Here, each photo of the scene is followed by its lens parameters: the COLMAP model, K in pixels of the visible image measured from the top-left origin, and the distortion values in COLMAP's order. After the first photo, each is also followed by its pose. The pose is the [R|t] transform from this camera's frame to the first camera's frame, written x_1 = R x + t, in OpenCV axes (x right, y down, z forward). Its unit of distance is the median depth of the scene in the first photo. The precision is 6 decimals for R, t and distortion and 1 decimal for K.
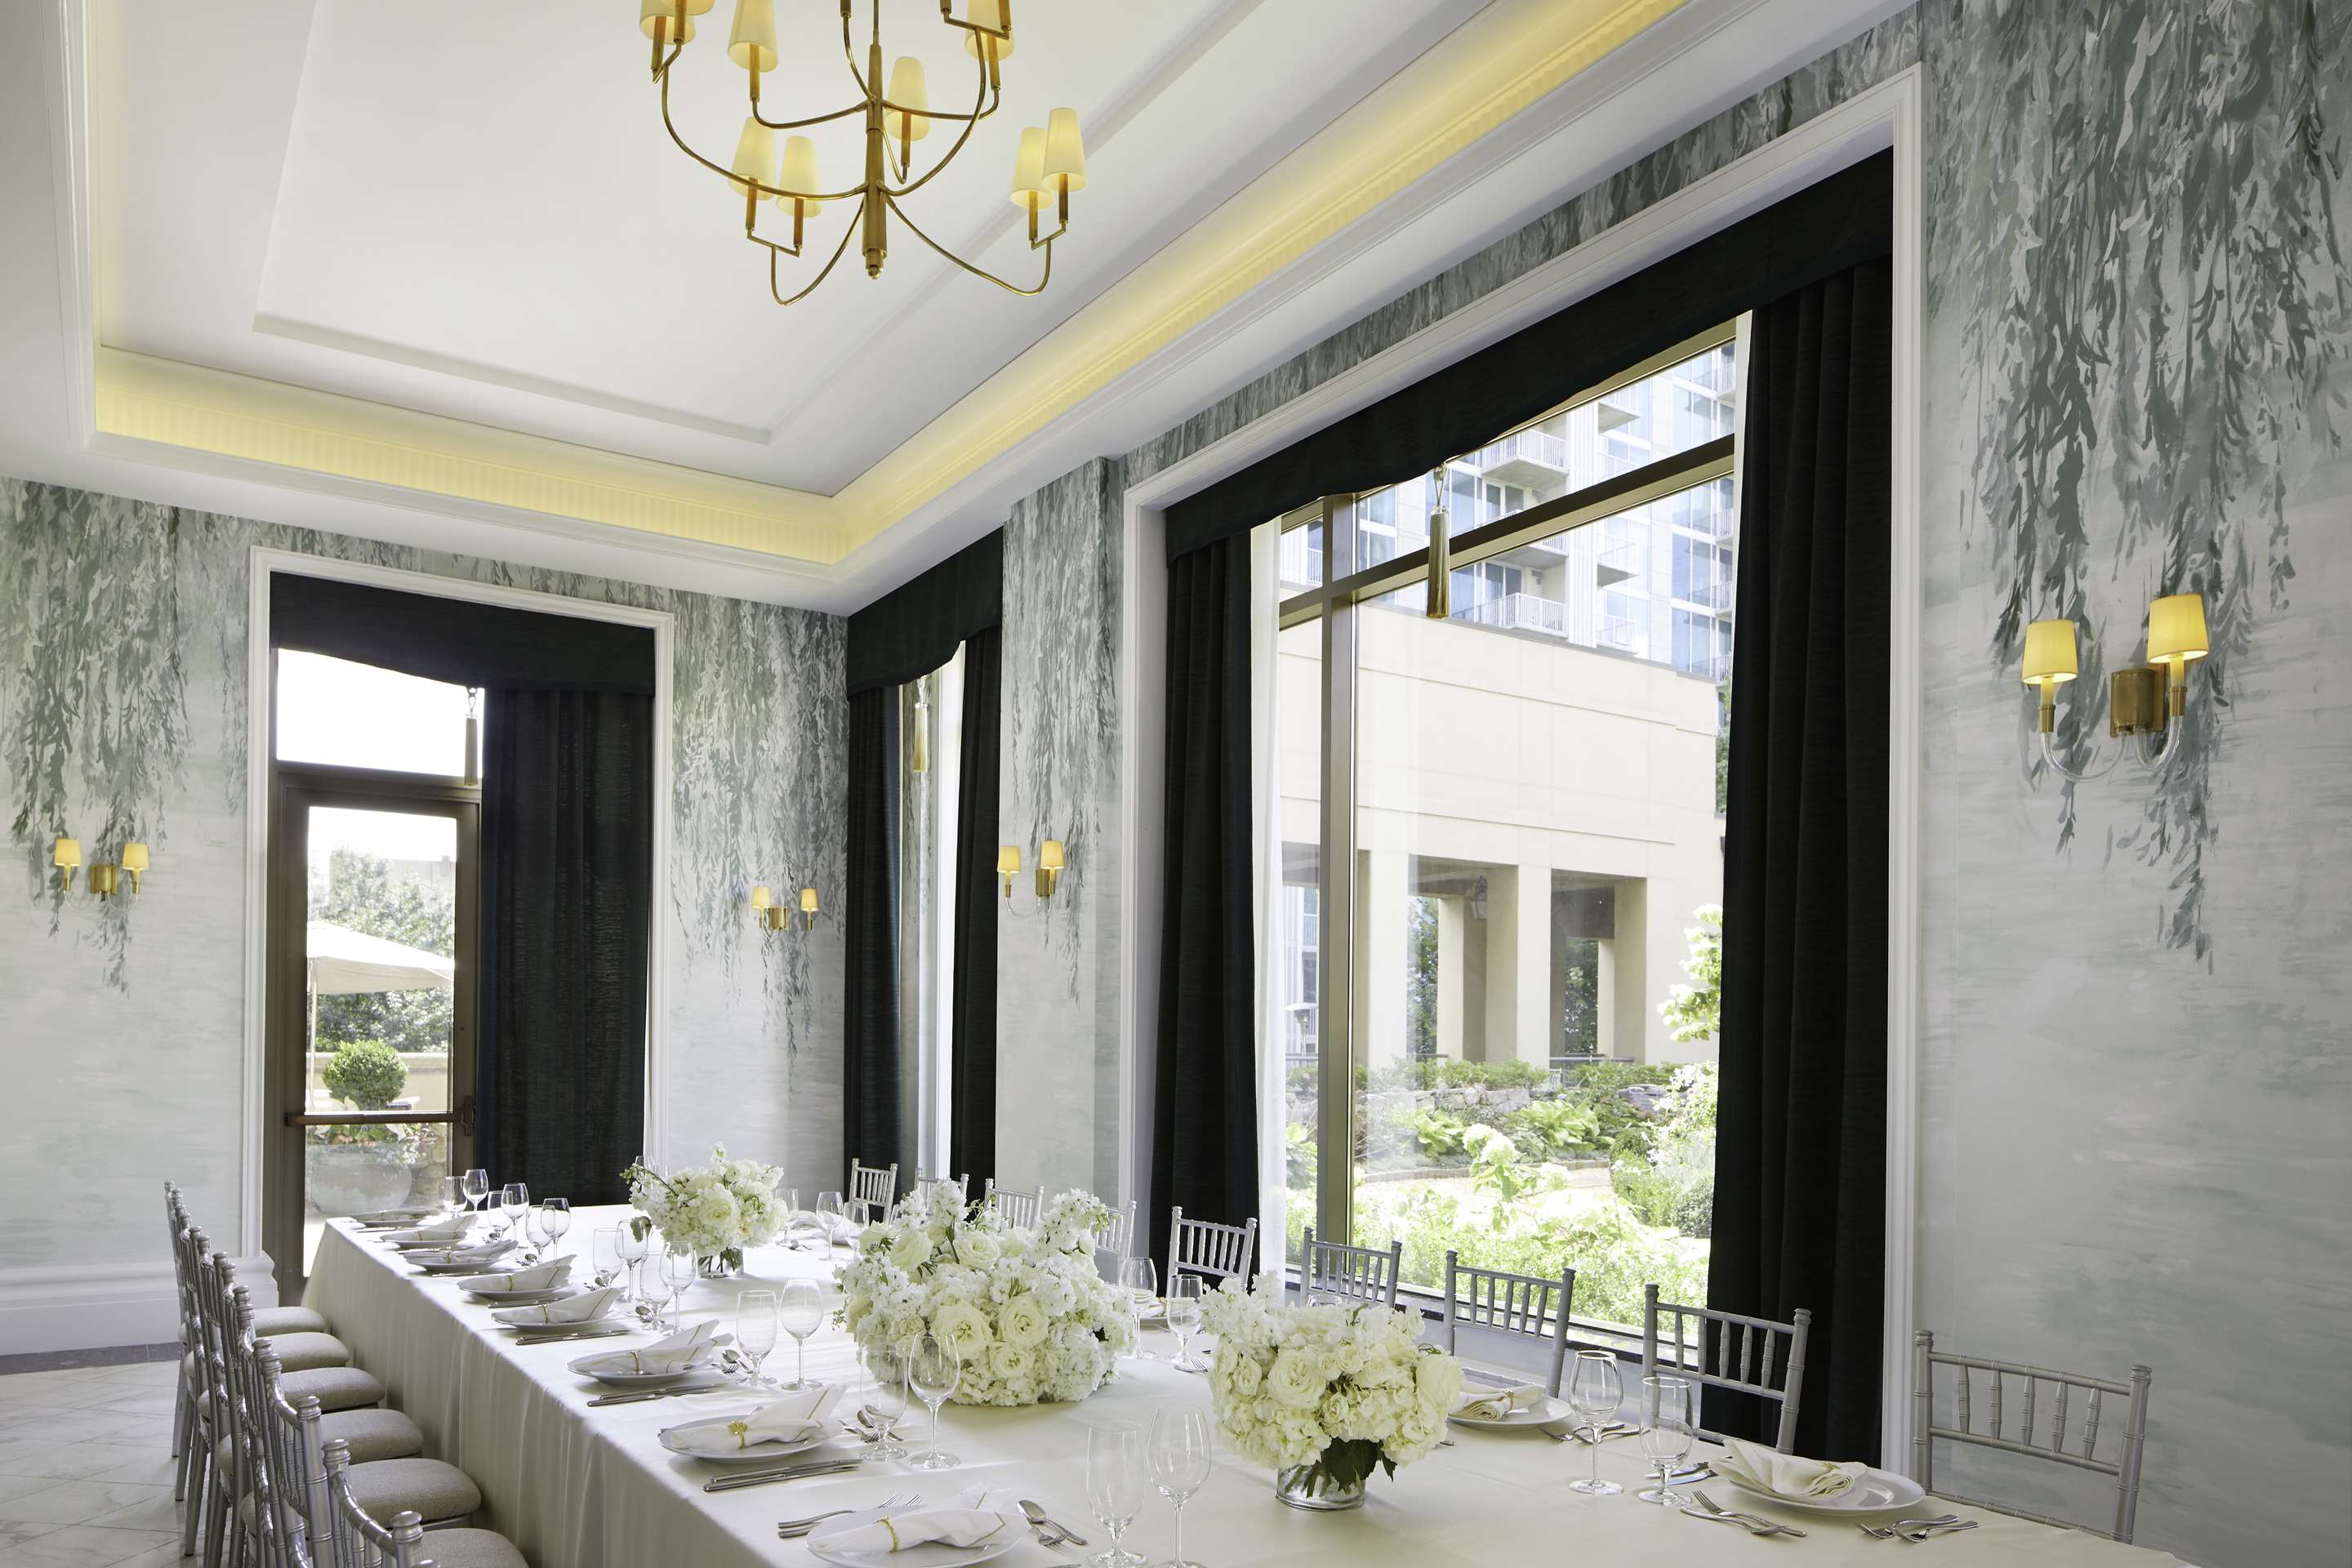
lens RADIAL K [[1584.2, 0, 1176.0], [0, 1584.2, 784.0], [0, 0, 1]] dist [0.002757, 0.000857]
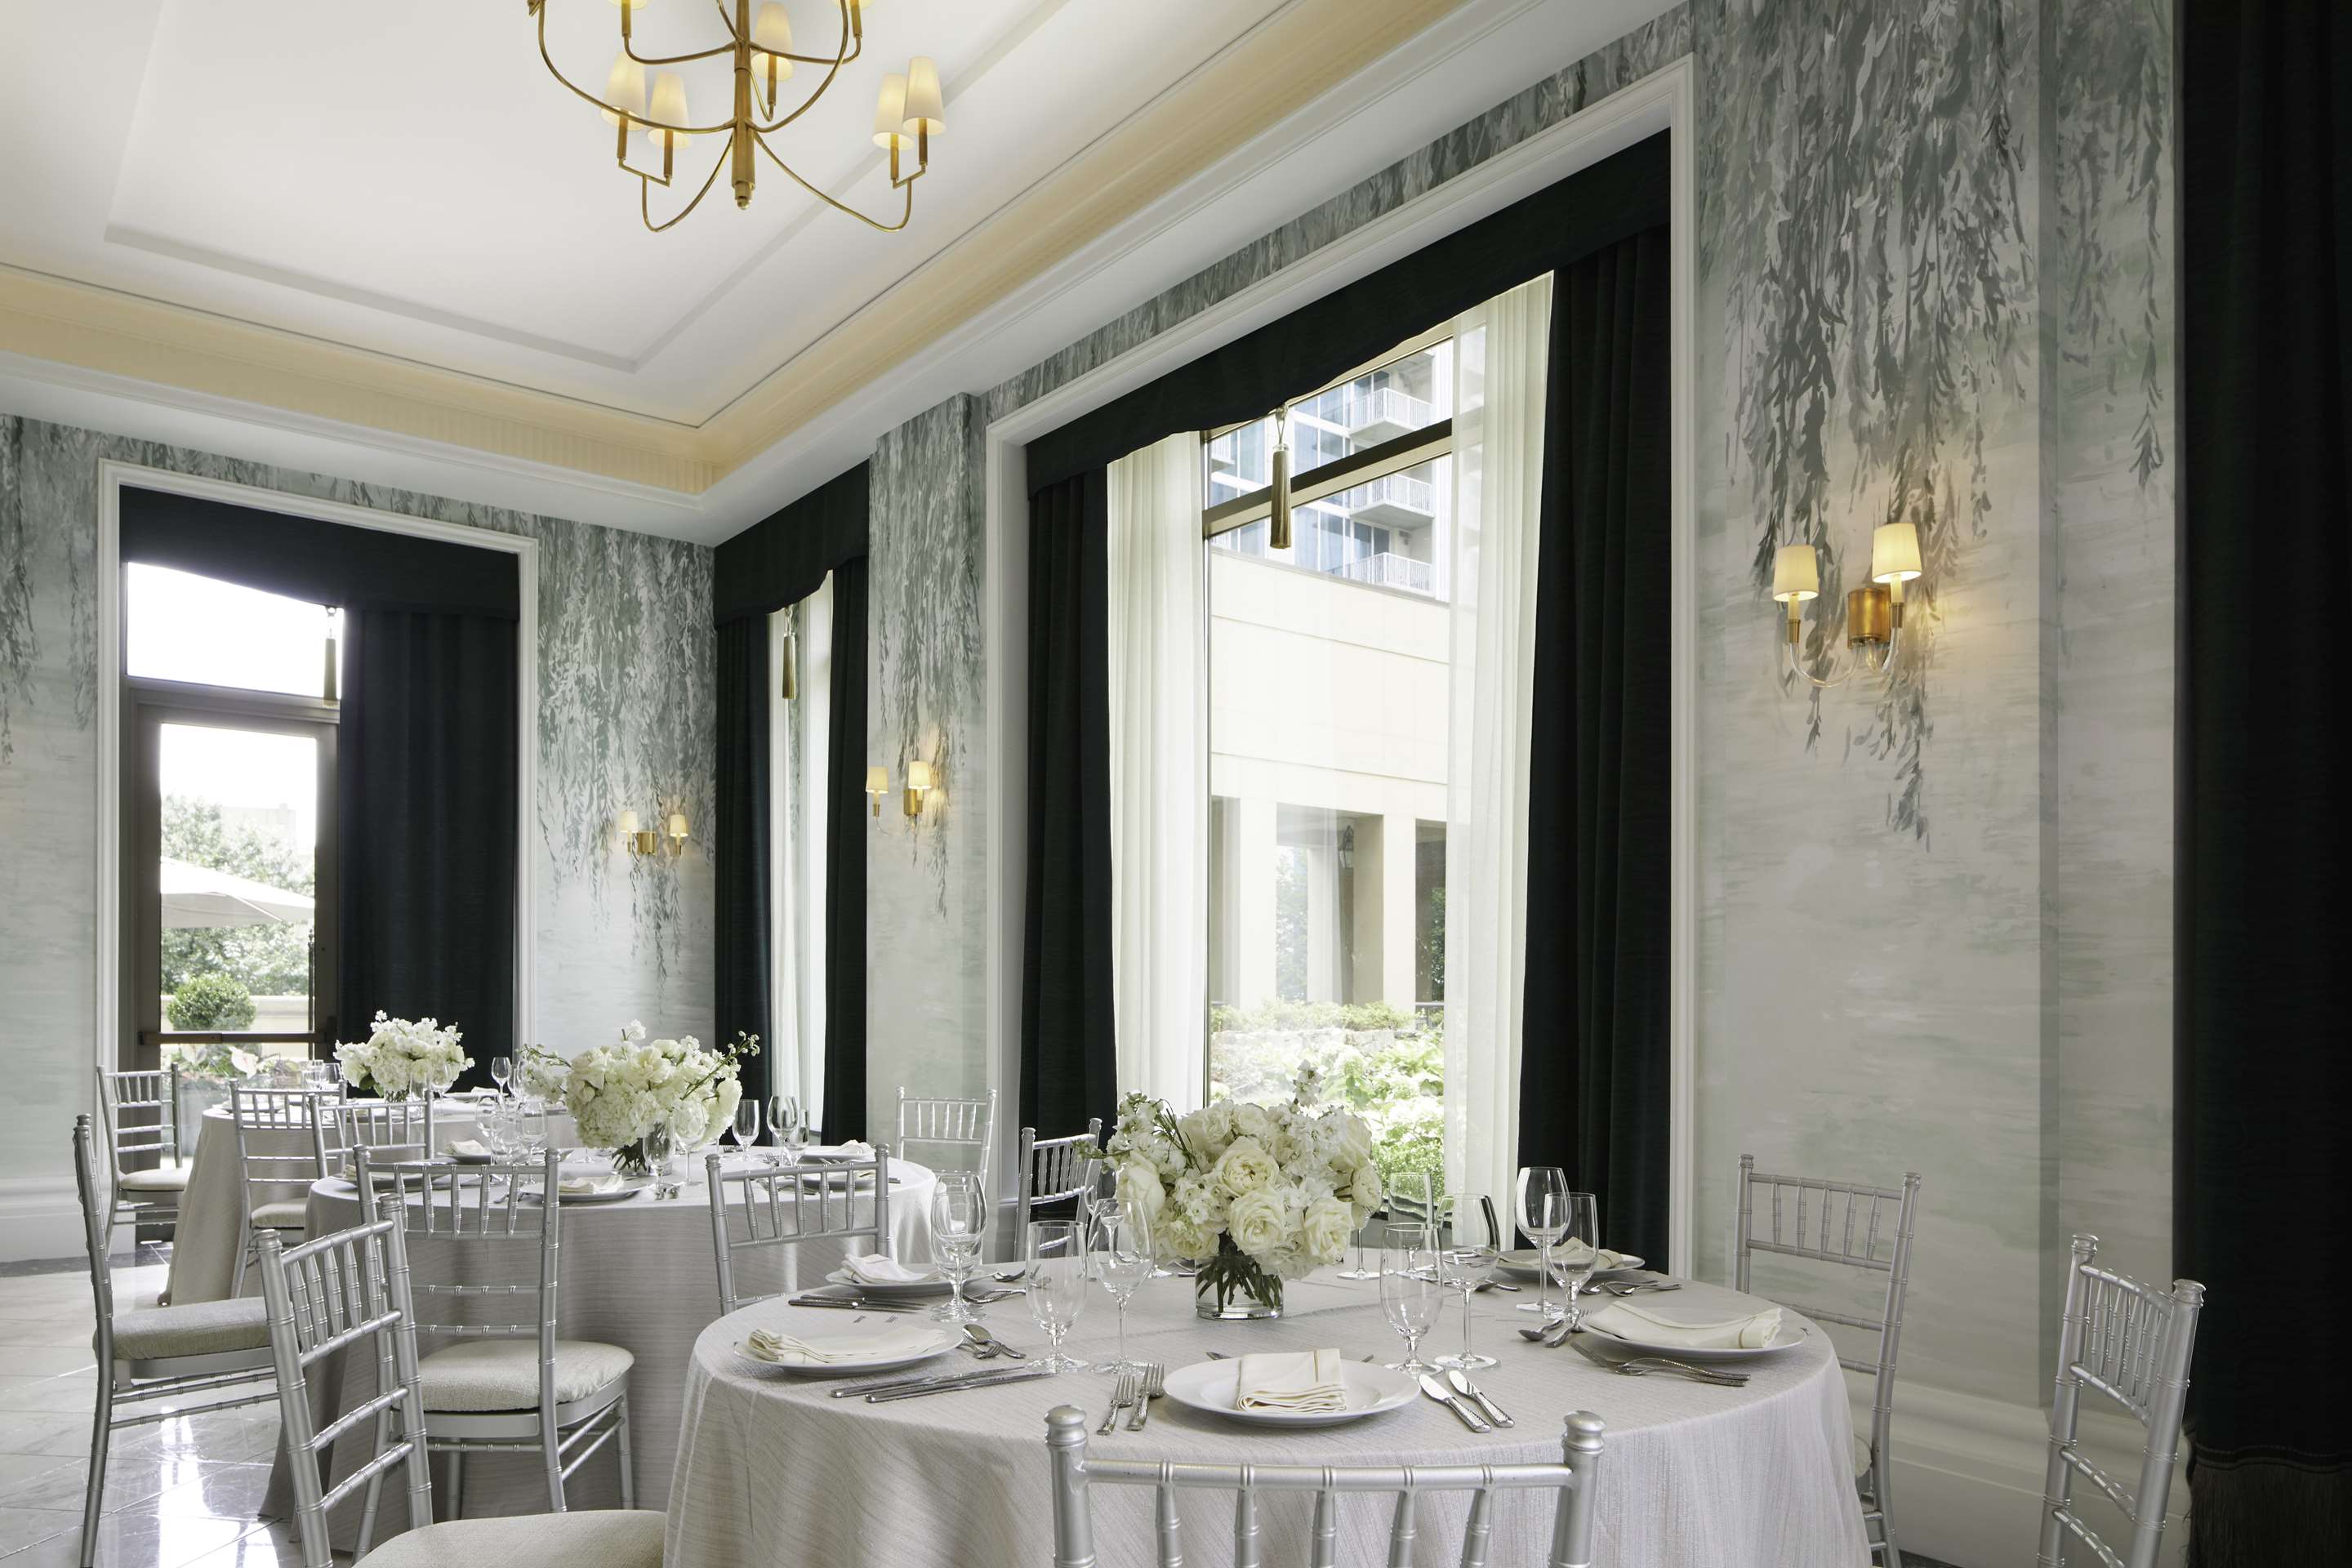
lens RADIAL K [[1617.6, 0, 1251.6], [0, 1617.6, 783.2], [0, 0, 1]] dist [0.000247, 0.003685]
pose [[0.992663, -0.006282, 0.120748, 0.012631], [0.004349, 0.999858, 0.016261, 0.041141], [-0.120833, -0.015616, 0.992550, -0.103824]]
